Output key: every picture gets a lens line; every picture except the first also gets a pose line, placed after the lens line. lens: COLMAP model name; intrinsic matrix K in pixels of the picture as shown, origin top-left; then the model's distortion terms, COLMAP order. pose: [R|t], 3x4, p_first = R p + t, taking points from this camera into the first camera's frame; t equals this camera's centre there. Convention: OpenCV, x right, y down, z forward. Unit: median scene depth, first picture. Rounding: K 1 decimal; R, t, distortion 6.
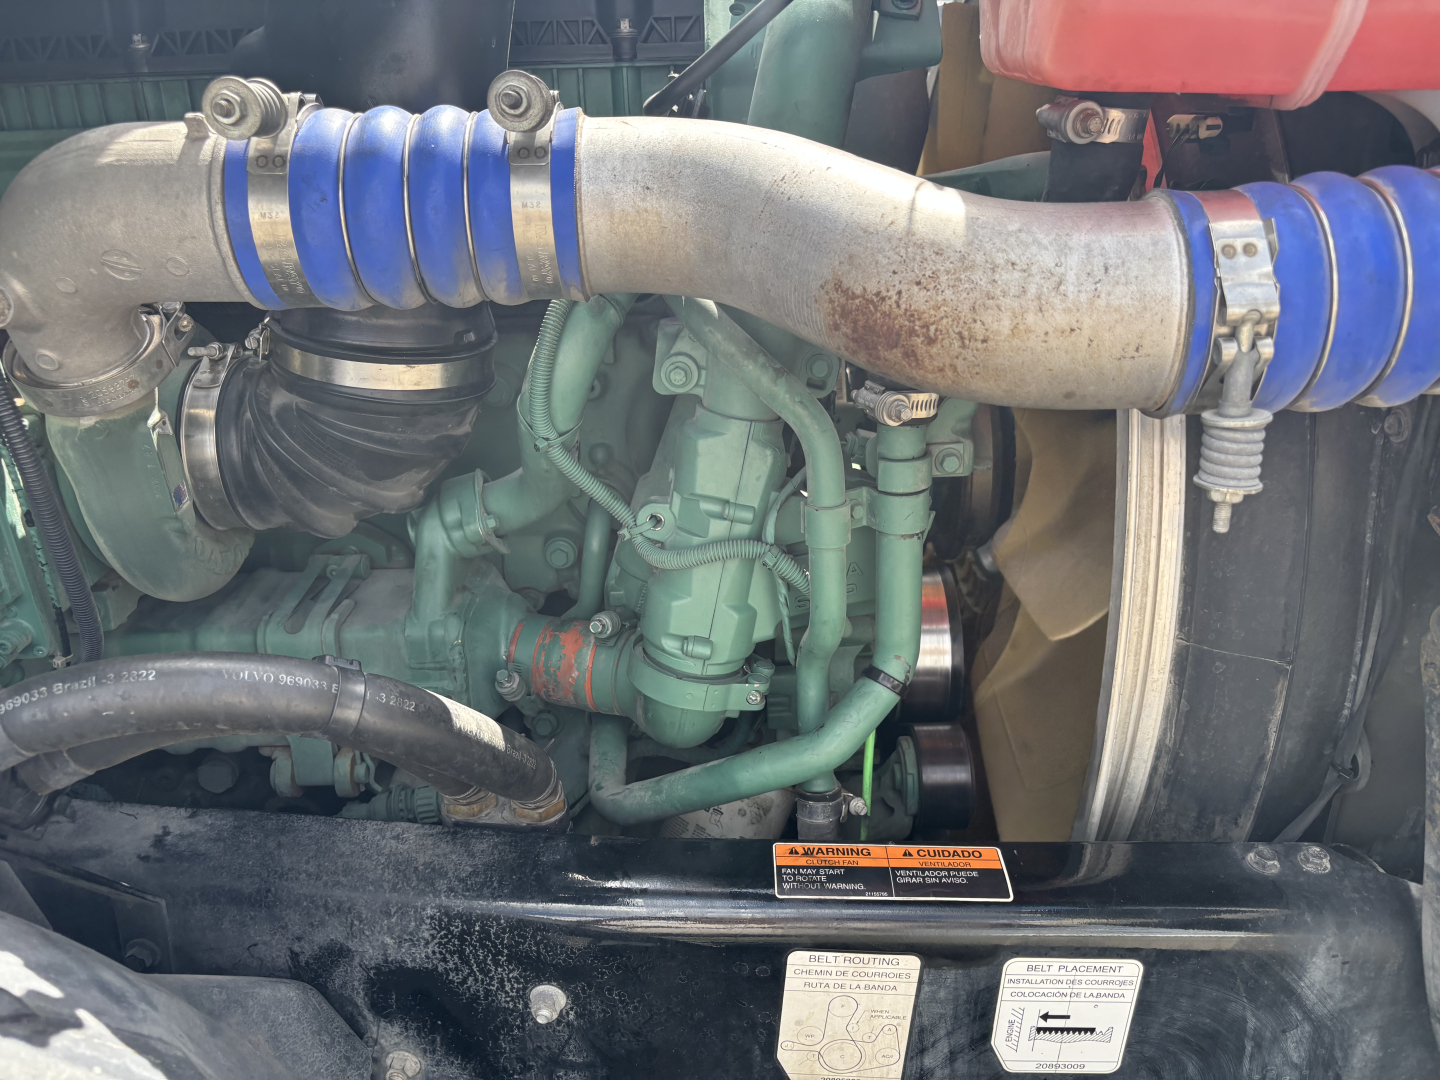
lens RADIAL K [[1097.8, 0, 720.5], [0, 1097.8, 563.7], [0, 0, 1]] dist [0.058917, -0.094446]
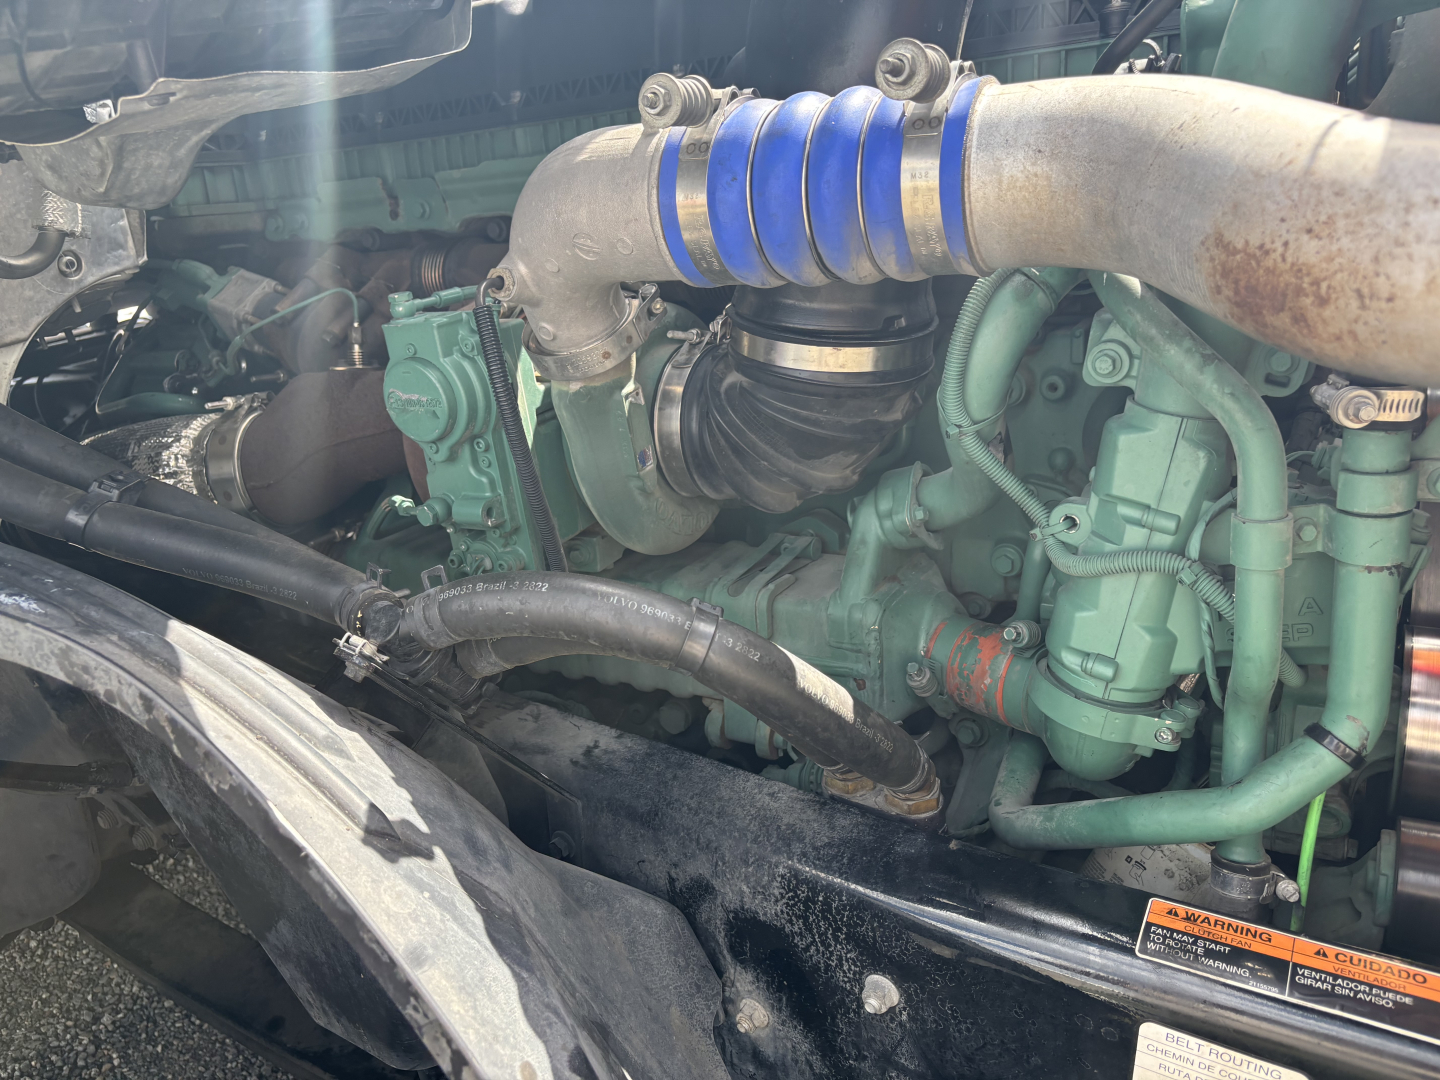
lens RADIAL K [[1096.5, 0, 704.6], [0, 1096.5, 552.4], [0, 0, 1]] dist [0.057238, -0.068272]
pose [[0.866304, 0.115765, -0.485917, 0.138923], [-0.132941, 0.991124, -0.000885, 0.029897], [0.481502, 0.065365, 0.874004, 0.041534]]
